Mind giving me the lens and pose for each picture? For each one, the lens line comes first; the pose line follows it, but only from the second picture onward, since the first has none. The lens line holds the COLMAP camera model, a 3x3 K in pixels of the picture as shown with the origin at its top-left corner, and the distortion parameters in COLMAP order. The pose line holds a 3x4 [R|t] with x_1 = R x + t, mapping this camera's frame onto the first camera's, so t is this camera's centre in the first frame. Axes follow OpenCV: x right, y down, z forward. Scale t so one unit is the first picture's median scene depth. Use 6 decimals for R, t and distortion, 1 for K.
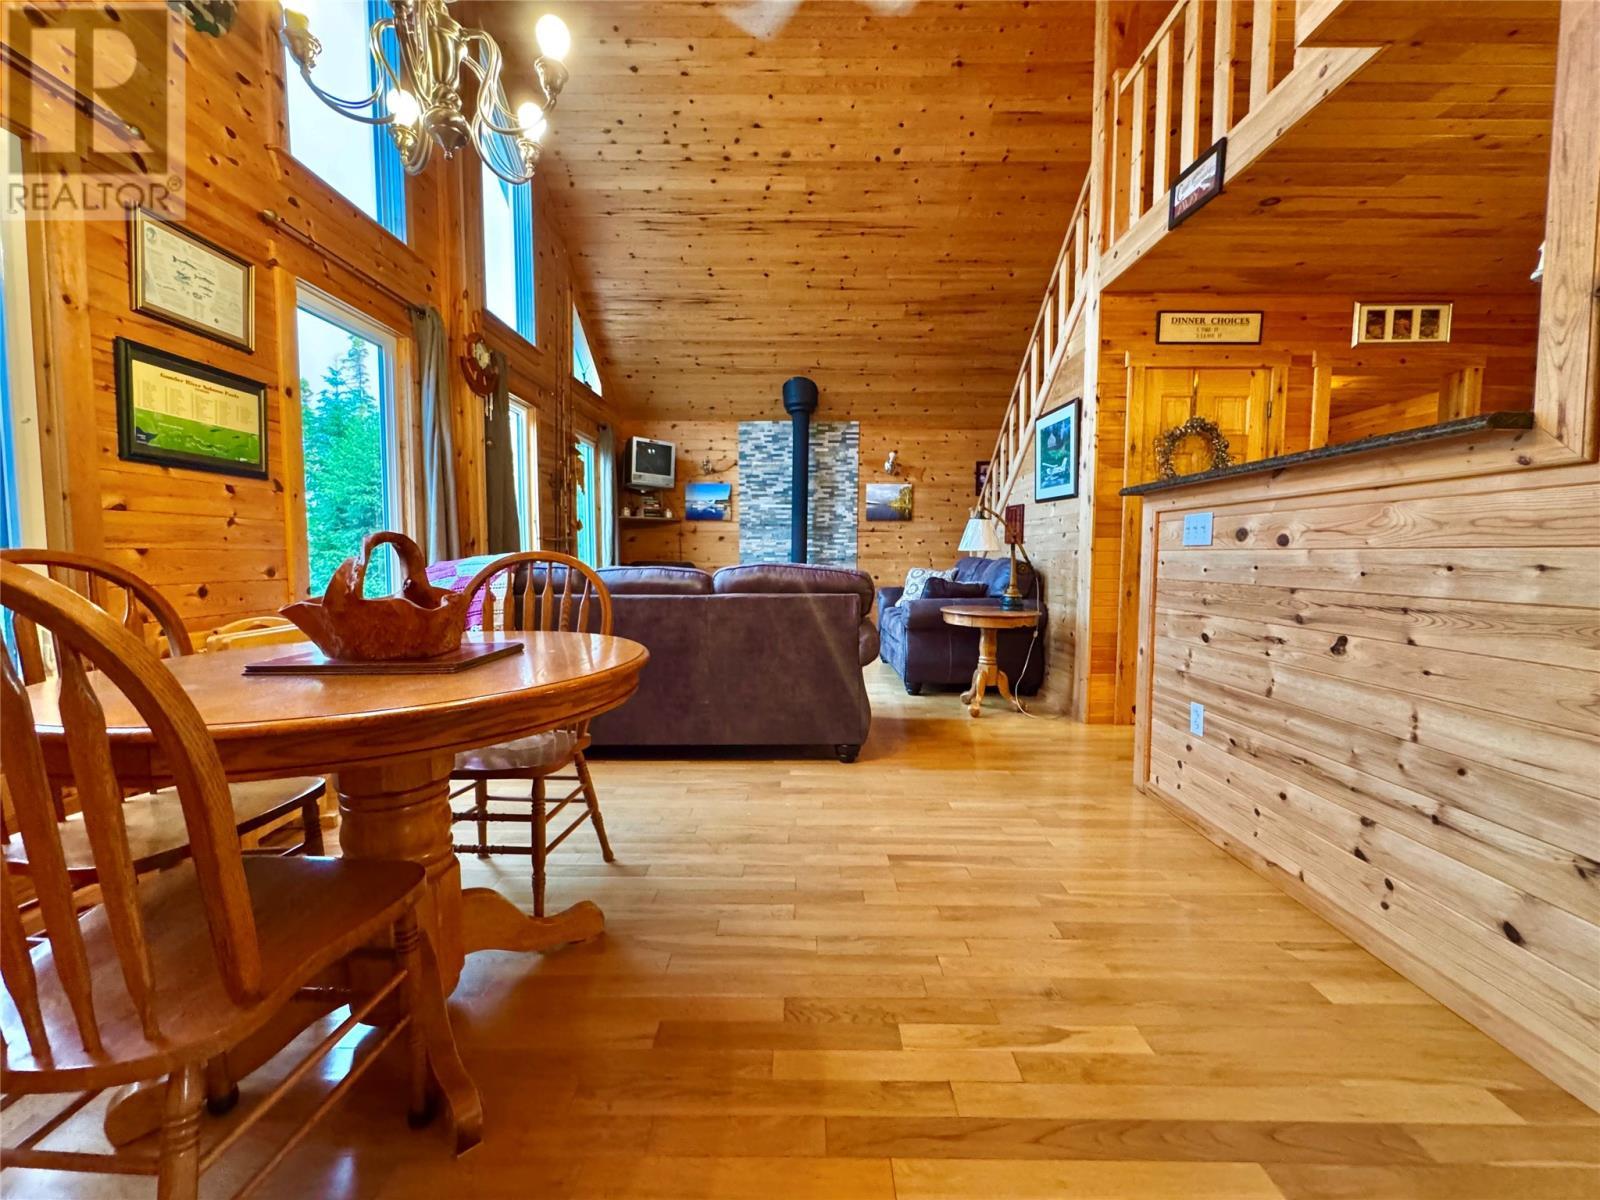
lens RADIAL K [[644.9, 0, 804.2], [0, 644.9, 595.9], [0, 0, 1]] dist [-0.002521, 0.000186]
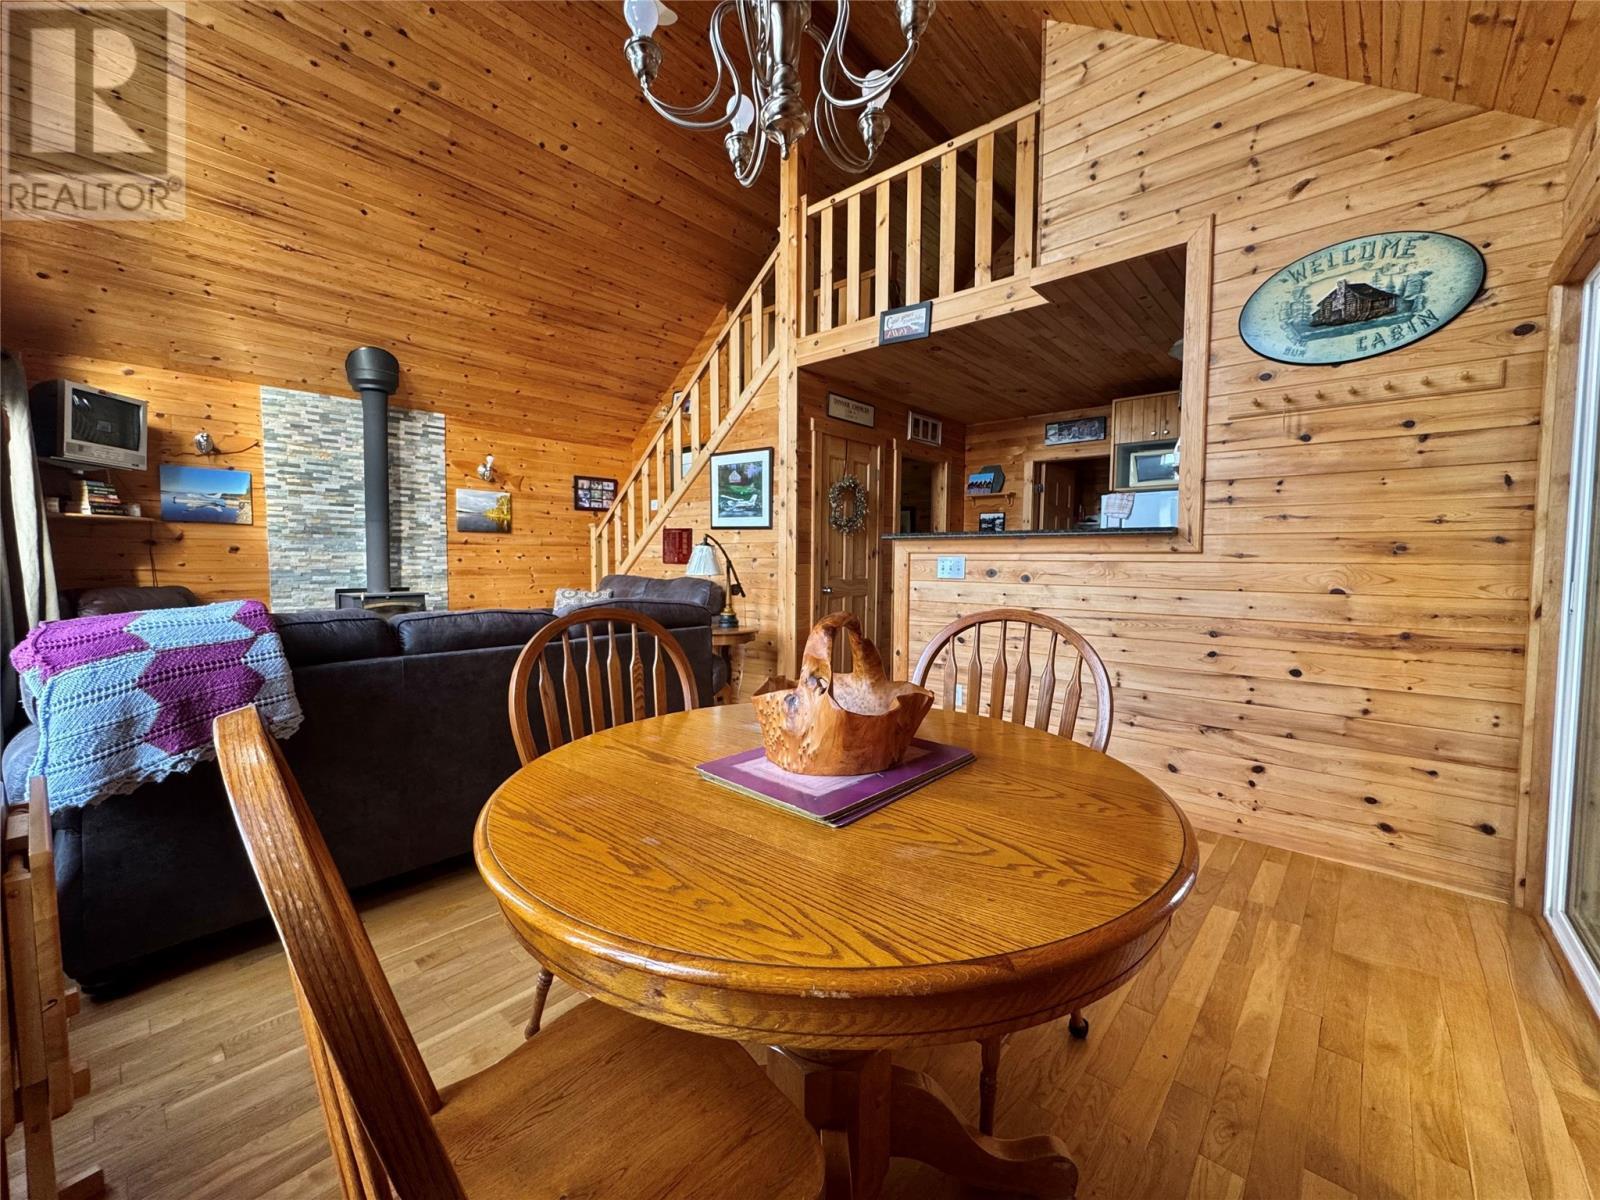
lens RADIAL K [[644.9, 0, 806.9], [0, 644.9, 595.9], [0, 0, 1]] dist [-0.002521, 0.000186]
pose [[0.665464, -0.037990, 0.745463, -0.450084], [0.041764, 0.999035, 0.013630, -0.044991], [-0.745261, 0.022063, 0.666408, 0.161615]]
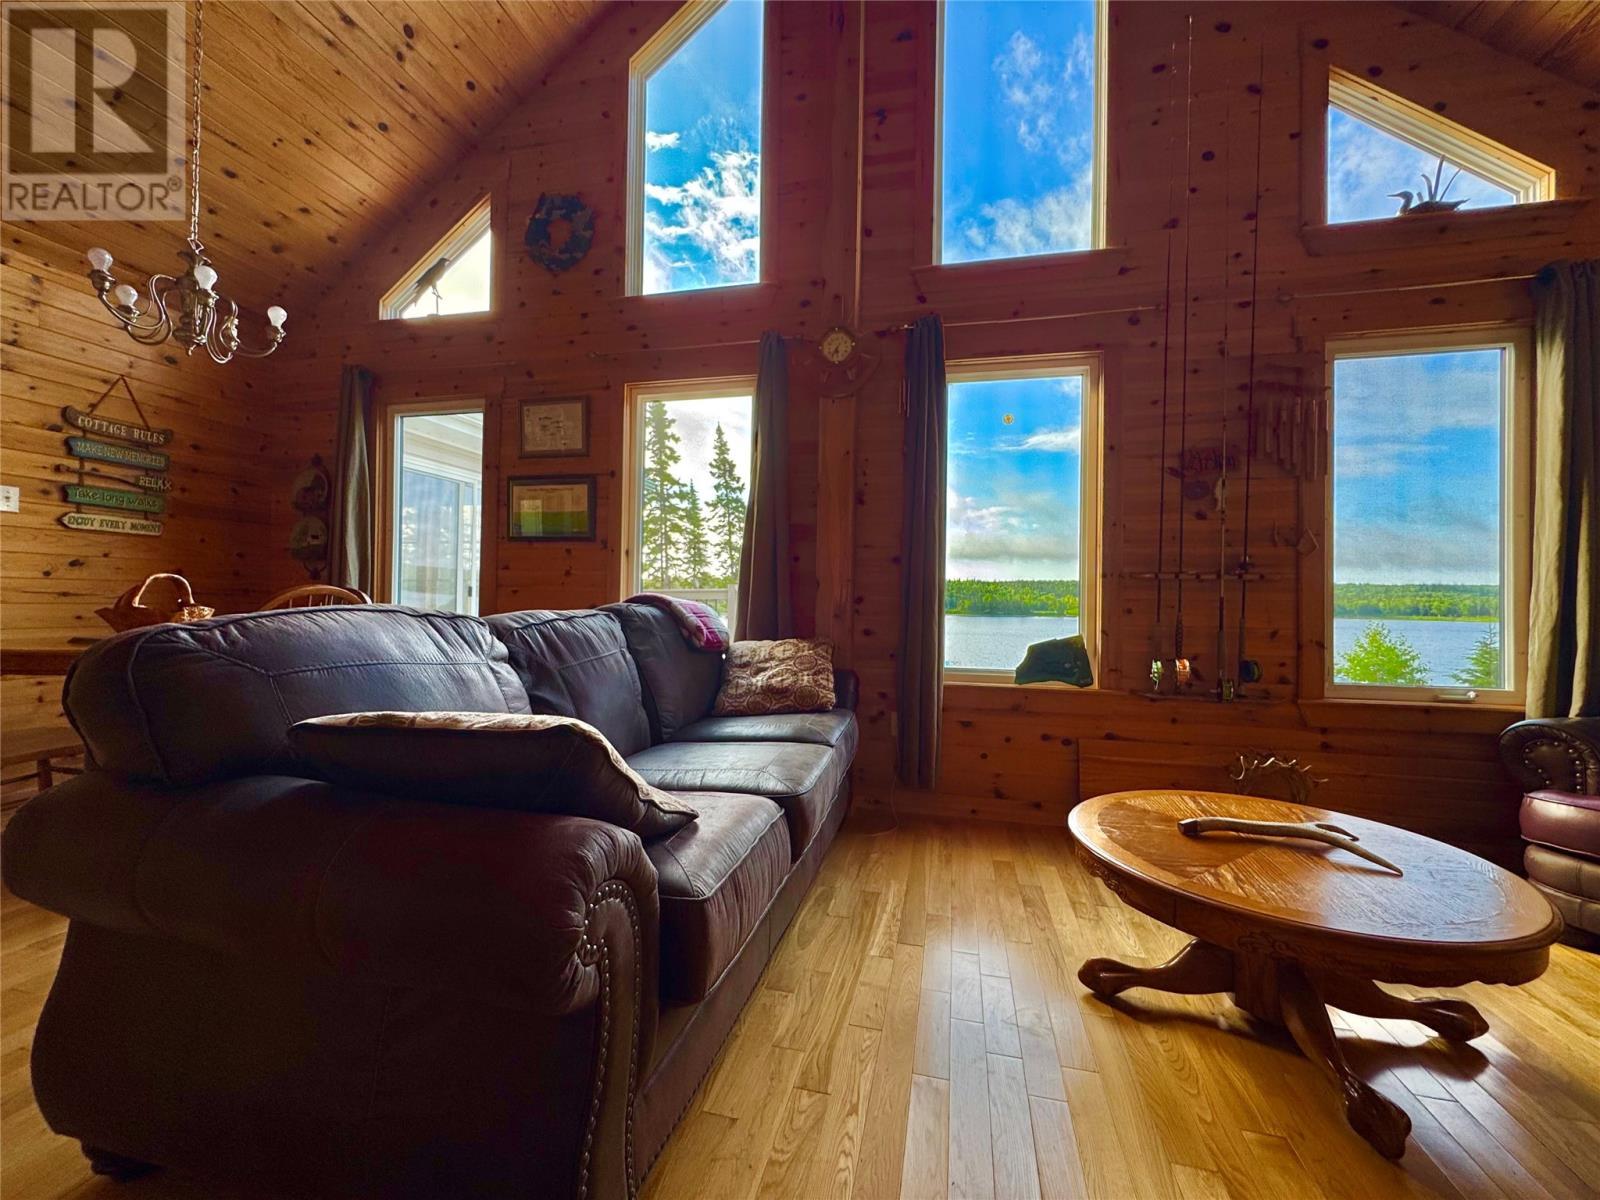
lens RADIAL K [[644.9, 0, 798.7], [0, 644.9, 598.1], [0, 0, 1]] dist [-0.002521, 0.000186]
pose [[-0.245474, -0.008525, -0.969366, 0.266192], [-0.081073, 0.996639, 0.011765, -0.070005], [0.966007, 0.081478, -0.245340, 1.140382]]
